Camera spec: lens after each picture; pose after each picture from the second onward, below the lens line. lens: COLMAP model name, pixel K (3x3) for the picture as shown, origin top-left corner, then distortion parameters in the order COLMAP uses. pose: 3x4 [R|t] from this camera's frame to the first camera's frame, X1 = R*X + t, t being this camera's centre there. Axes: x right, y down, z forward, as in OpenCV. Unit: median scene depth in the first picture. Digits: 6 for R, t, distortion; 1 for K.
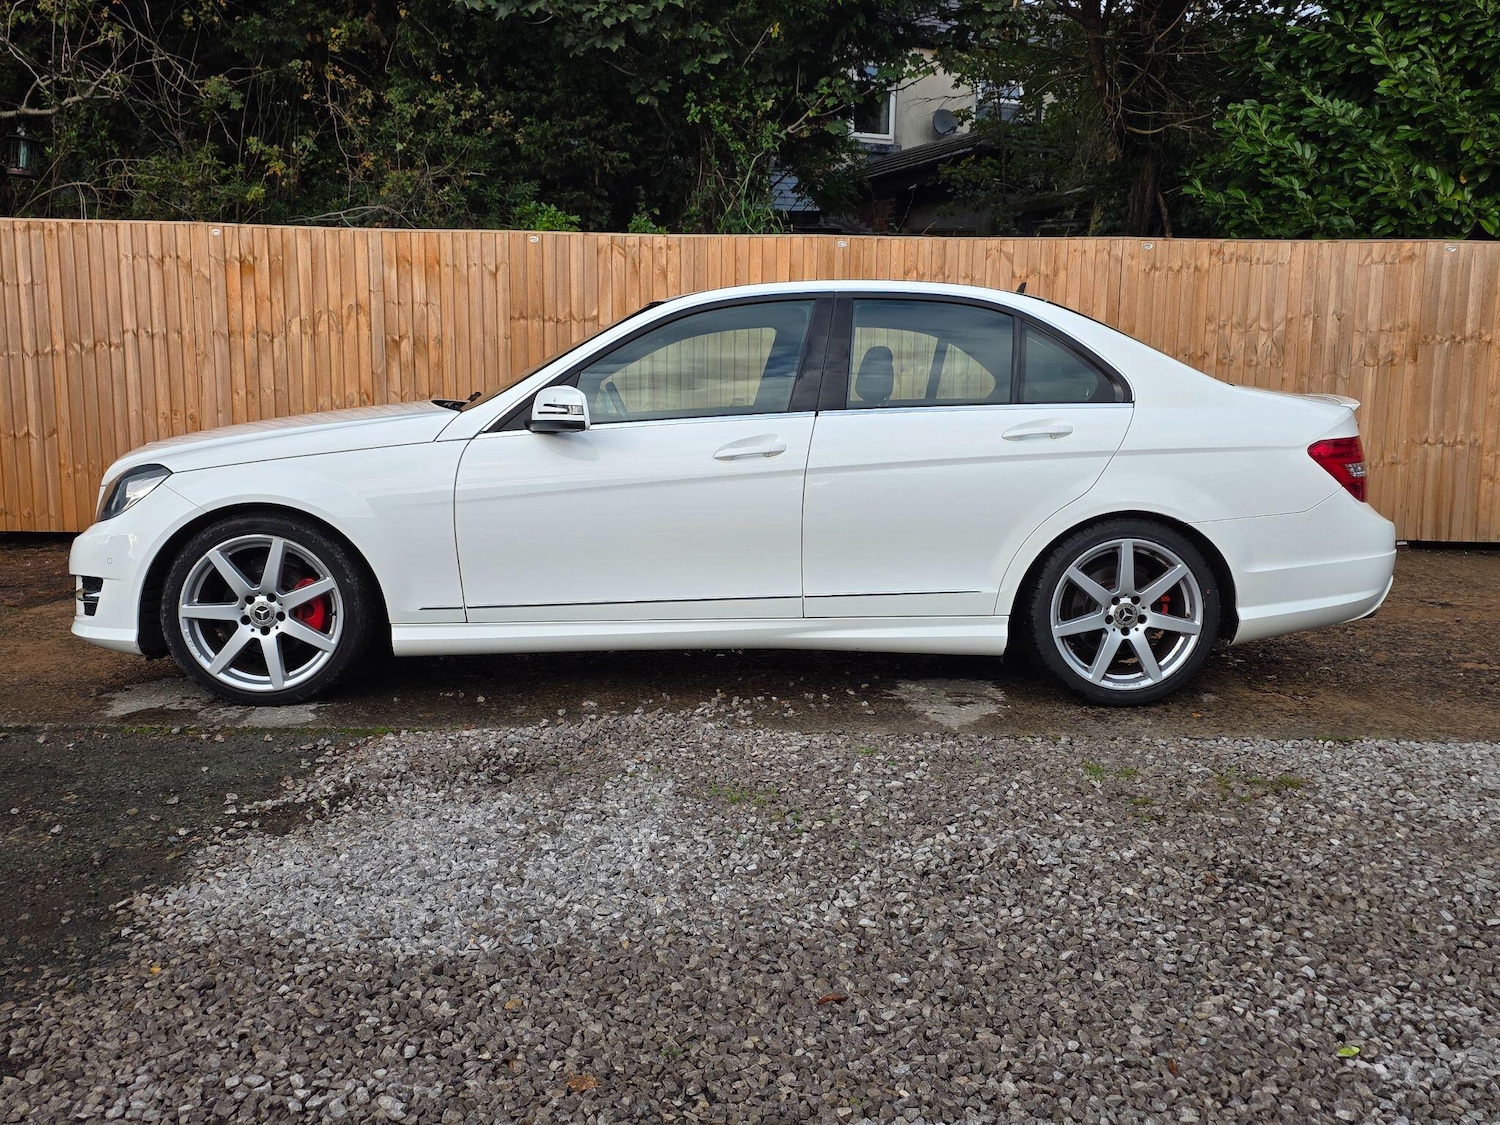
lens RADIAL K [[1404.6, 0, 747.7], [0, 1404.6, 564.9], [0, 0, 1]] dist [0.037955, 0.000000]
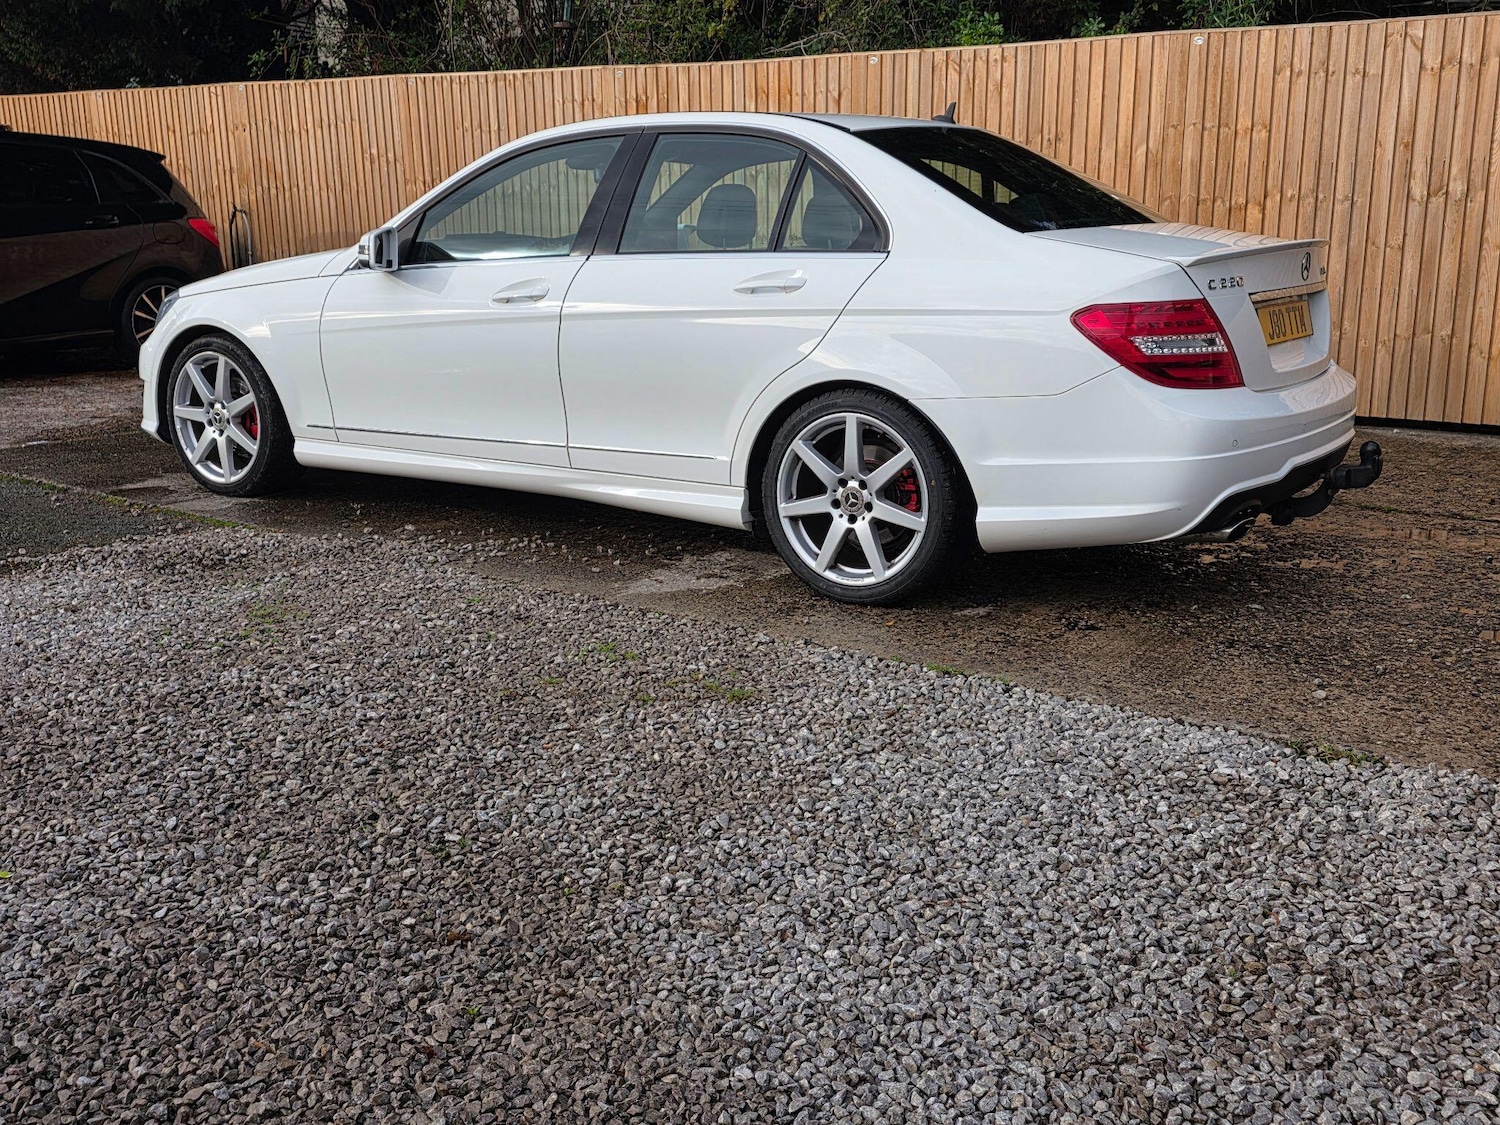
lens RADIAL K [[1506.7, 0, 756.9], [0, 1506.7, 566.9], [0, 0, 1]] dist [0.045187, 0.000000]
pose [[0.800711, 0.134522, -0.583752, 0.421697], [-0.071783, 0.988985, 0.129444, -0.021613], [0.594735, -0.061744, 0.801547, 0.118400]]
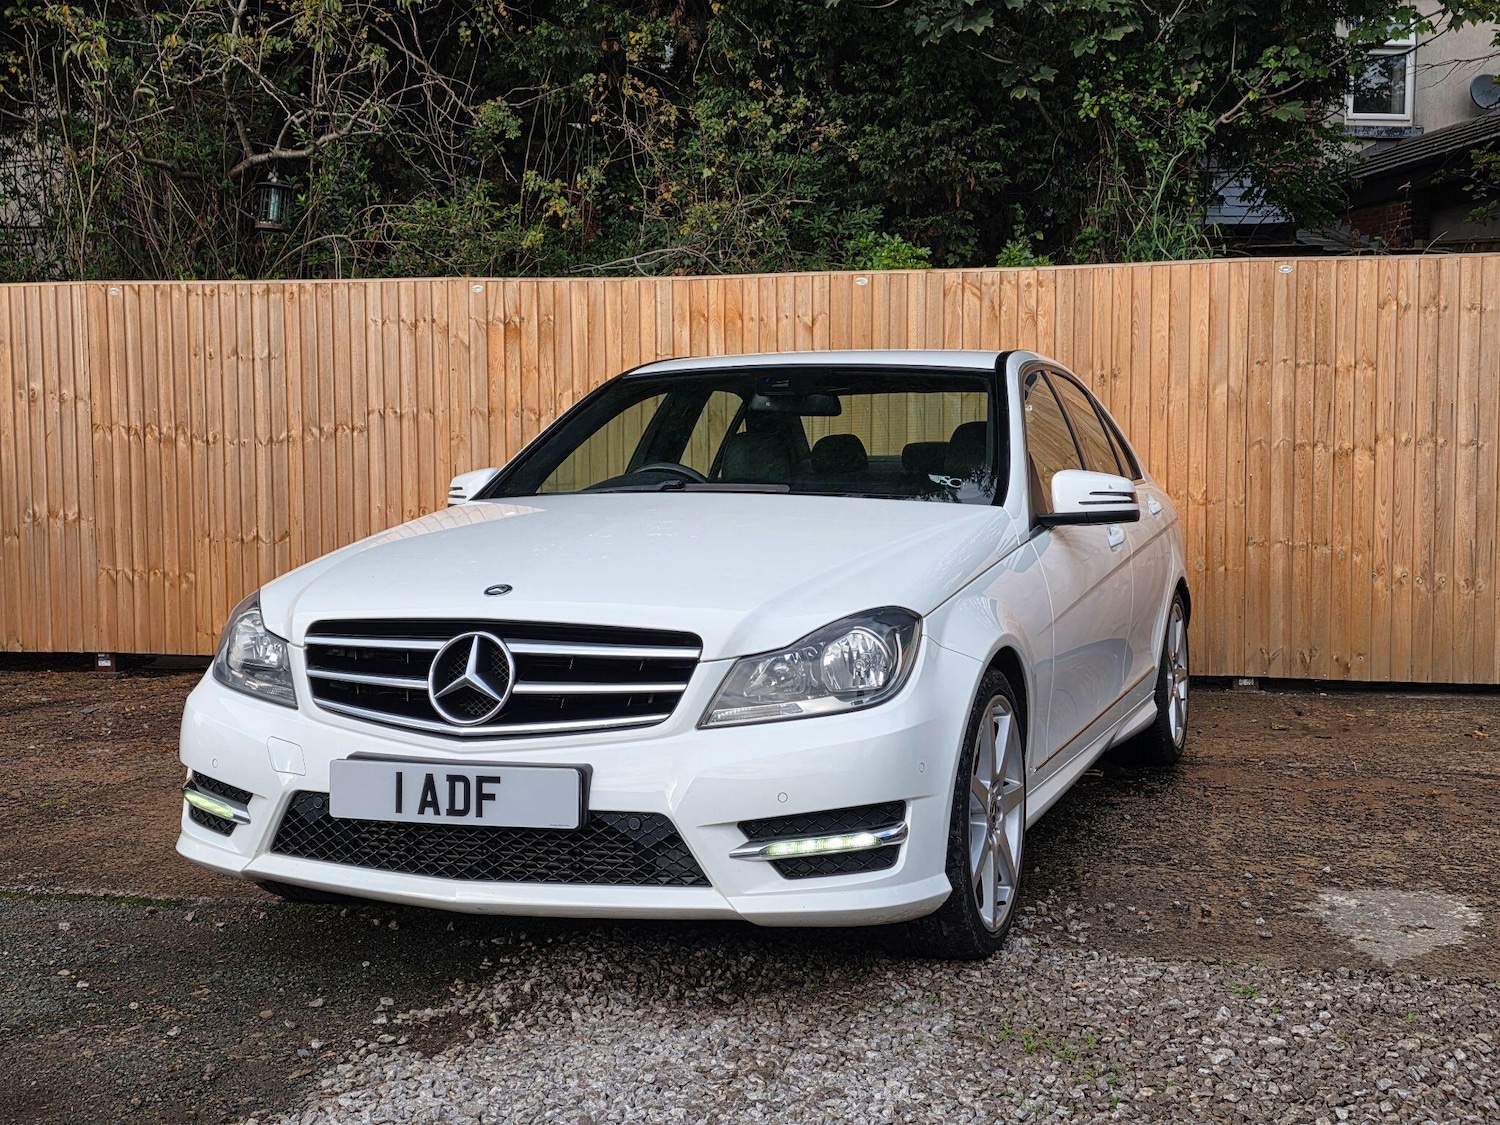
lens RADIAL K [[1891.2, 0, 745.2], [0, 1891.2, 529.1], [0, 0, 1]] dist [0.099605, 0.000000]
pose [[0.969860, -0.003891, -0.243632, 0.036959], [-0.018884, 0.995665, -0.091077, -0.001862], [0.242930, 0.092933, 0.965582, 0.000367]]
